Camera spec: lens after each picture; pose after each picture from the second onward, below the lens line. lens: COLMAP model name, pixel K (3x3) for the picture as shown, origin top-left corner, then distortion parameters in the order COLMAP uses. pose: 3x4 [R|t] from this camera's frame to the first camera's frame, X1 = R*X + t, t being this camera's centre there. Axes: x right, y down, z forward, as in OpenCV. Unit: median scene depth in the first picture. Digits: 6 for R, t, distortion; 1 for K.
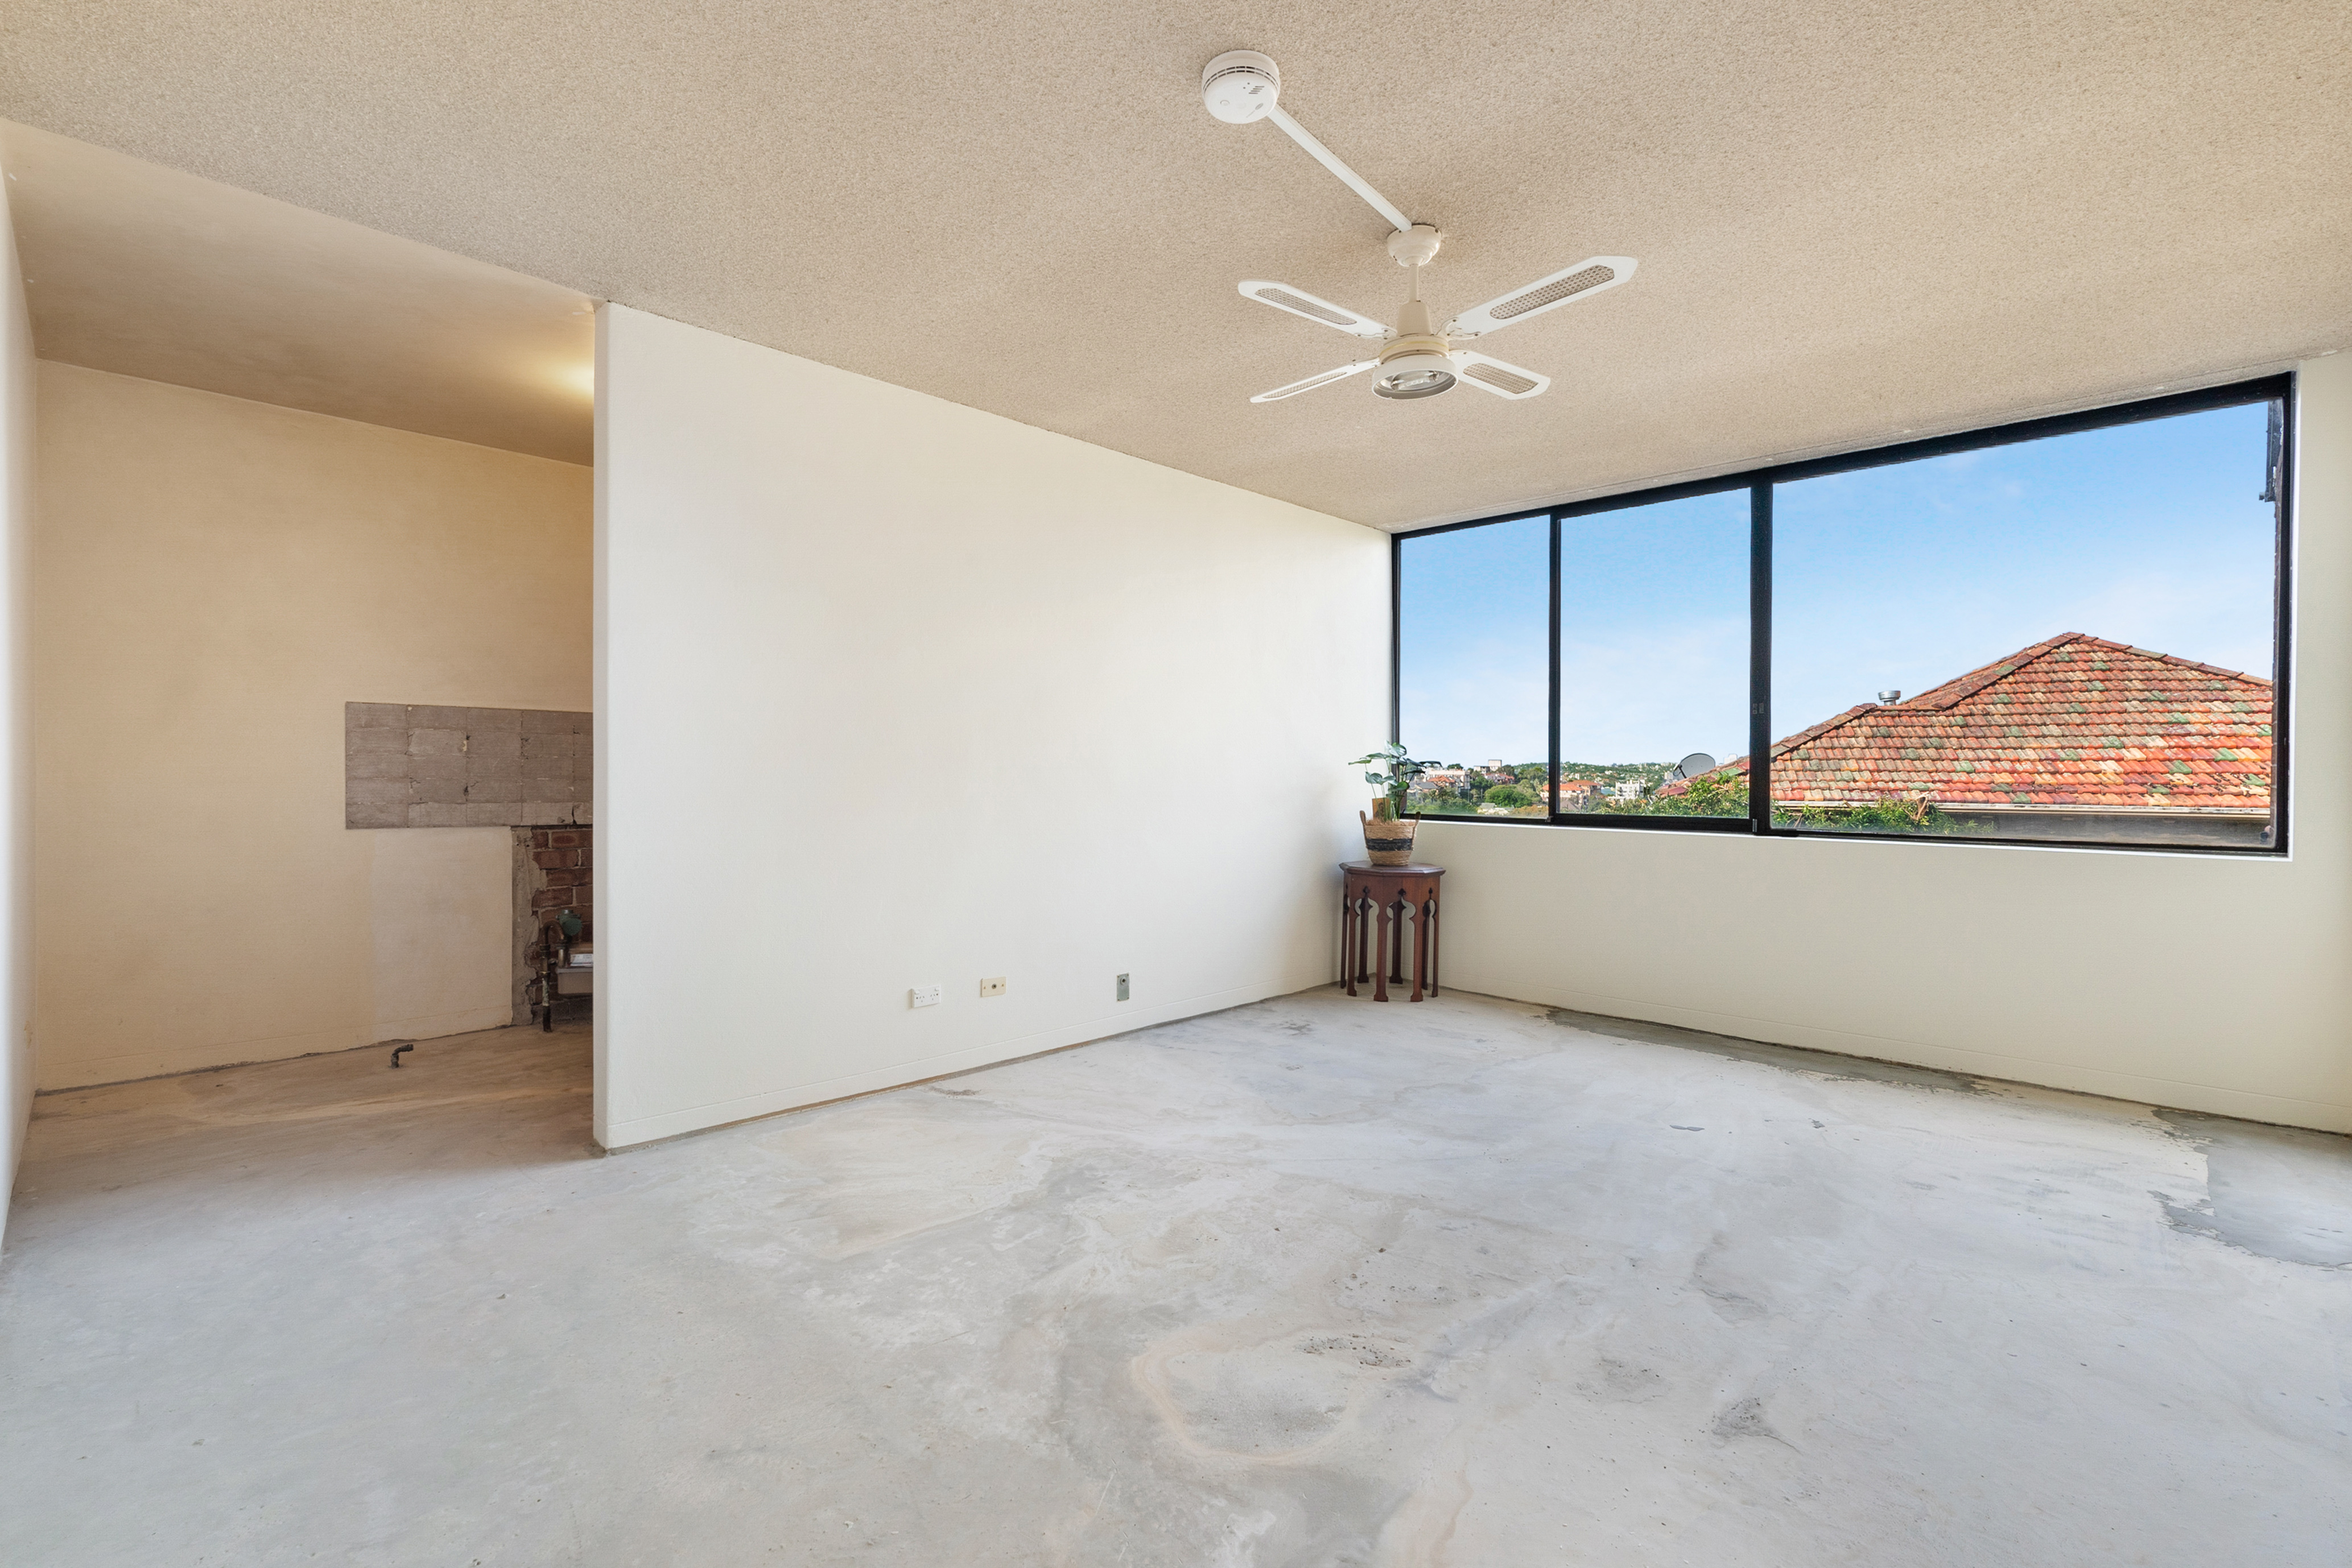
lens RADIAL K [[1043.9, 0, 1176.0], [0, 1043.9, 784.0], [0, 0, 1]] dist [-0.011638, 0.001080]
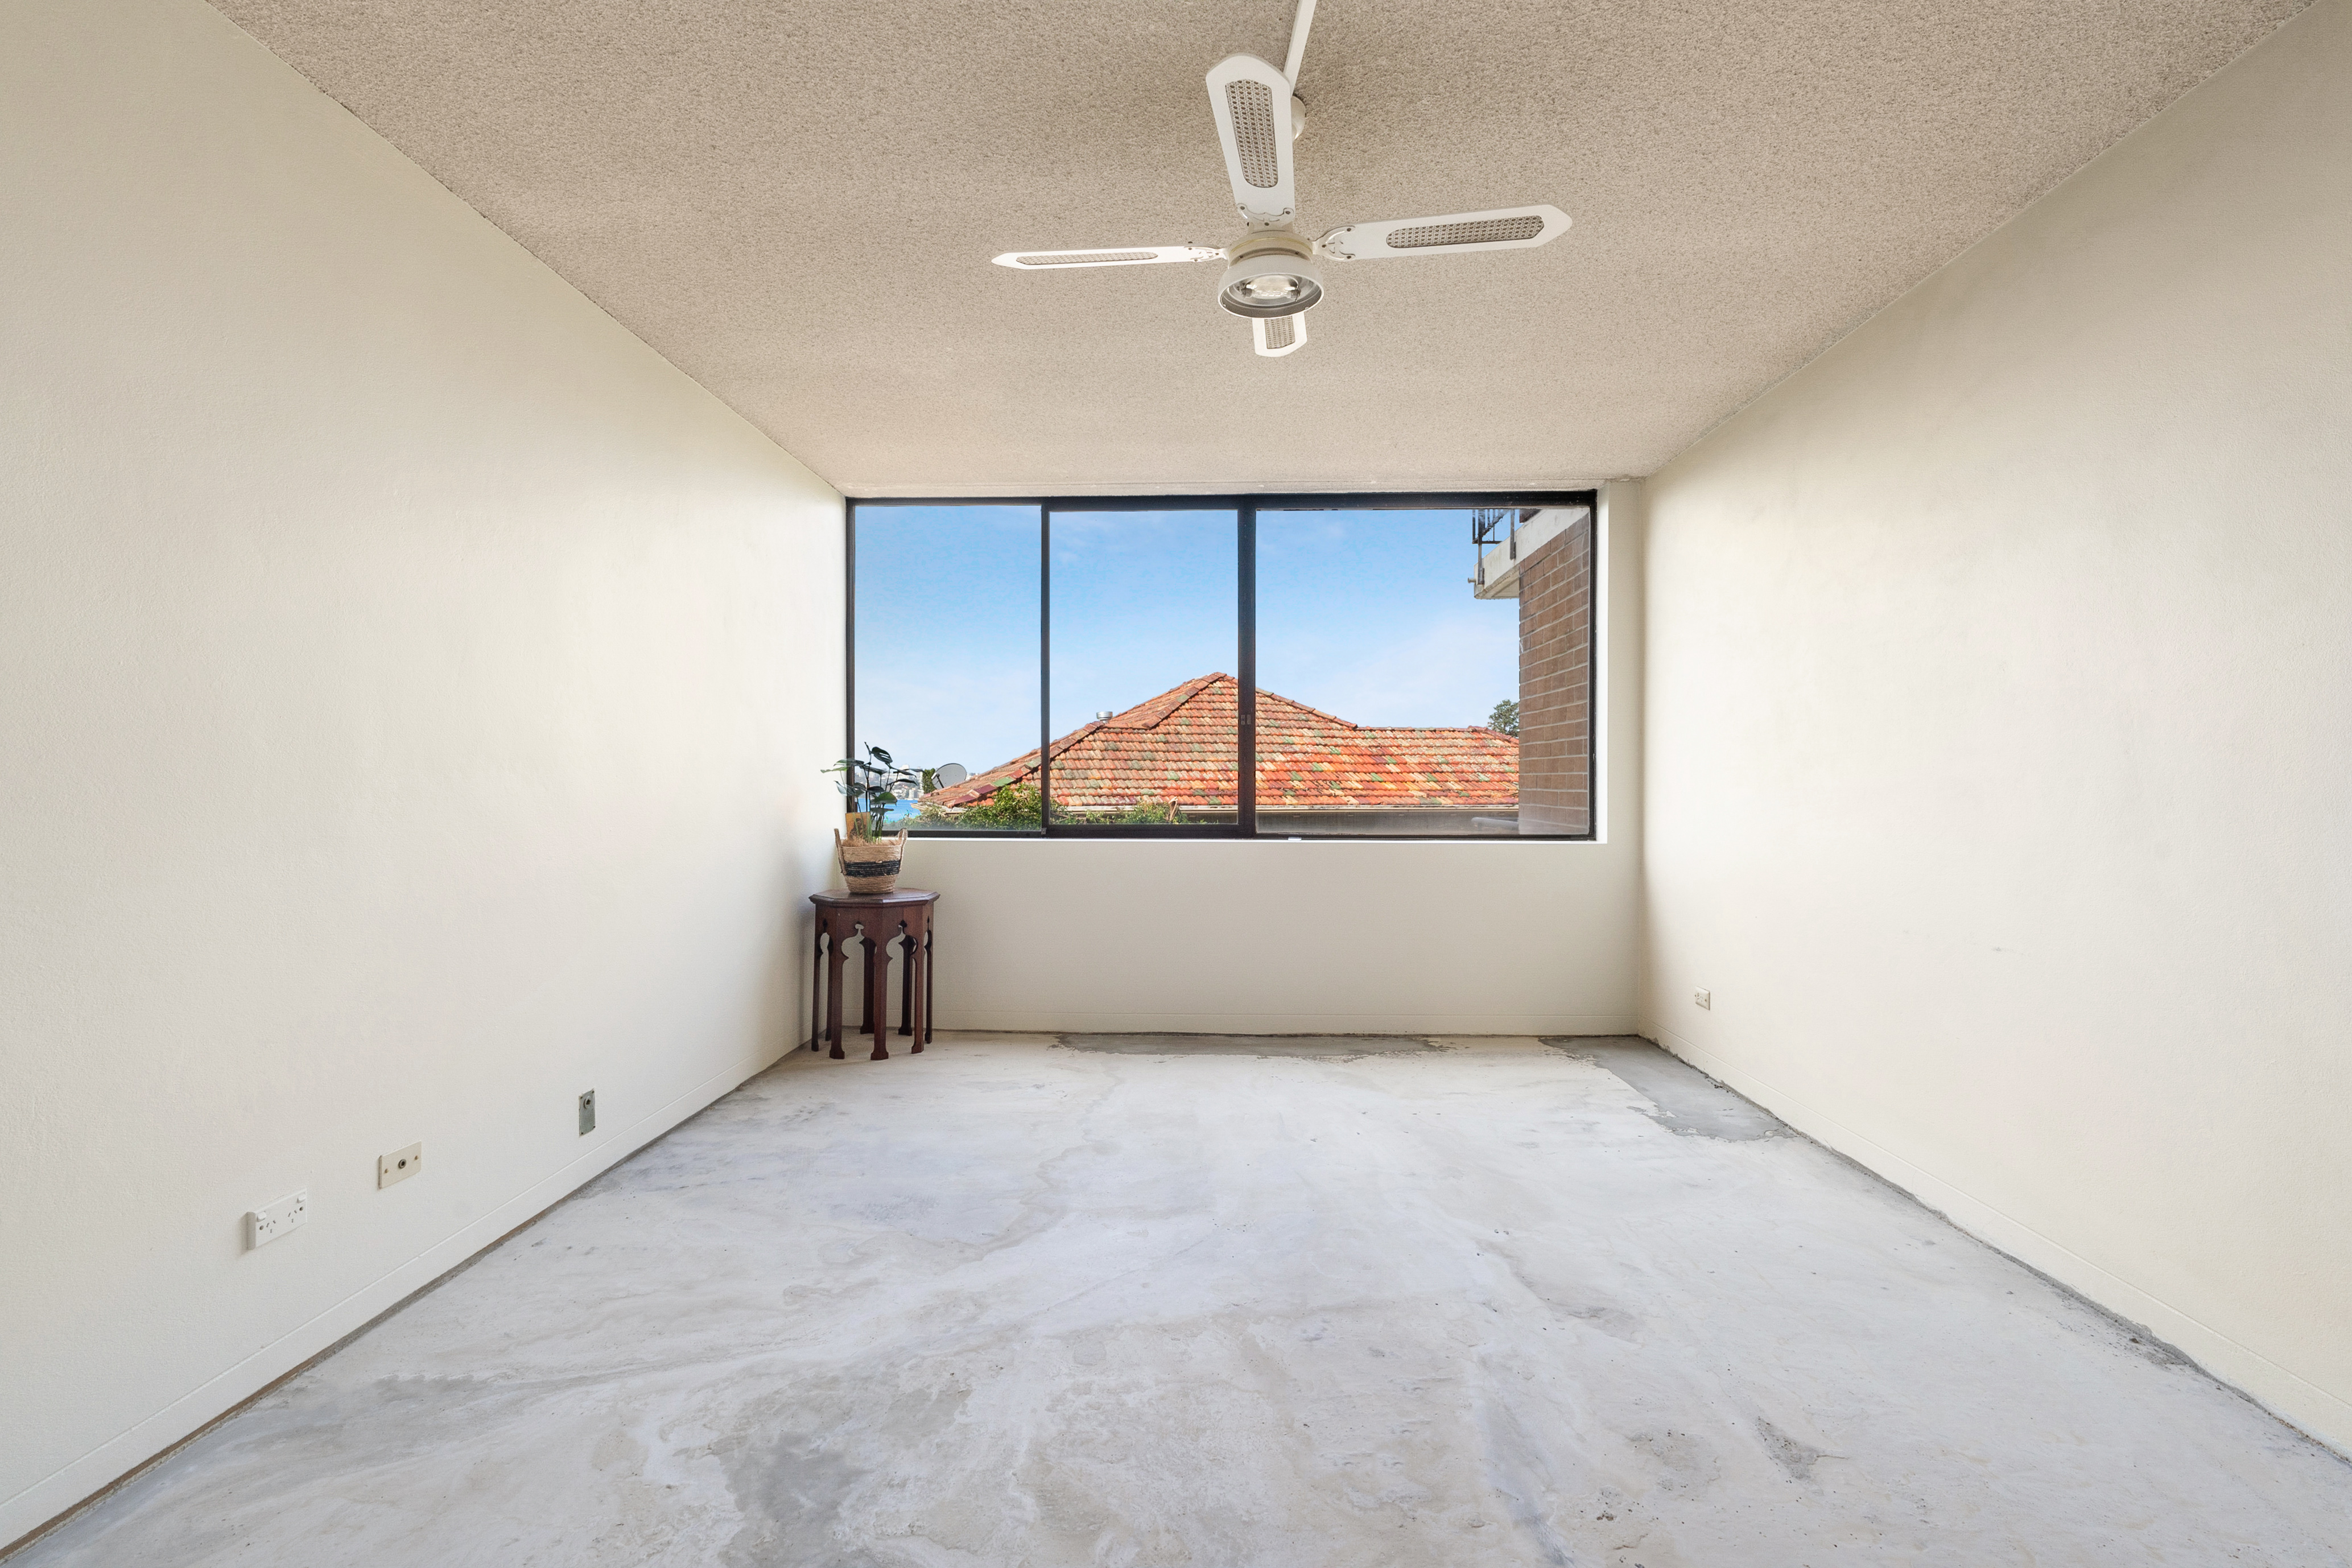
lens RADIAL K [[1043.9, 0, 1176.0], [0, 1043.9, 784.0], [0, 0, 1]] dist [-0.011638, 0.001080]
pose [[0.740563, -0.004955, 0.671969, -0.269933], [0.010909, 0.999930, -0.004649, -0.004237], [-0.671899, 0.010773, 0.740565, 0.341649]]
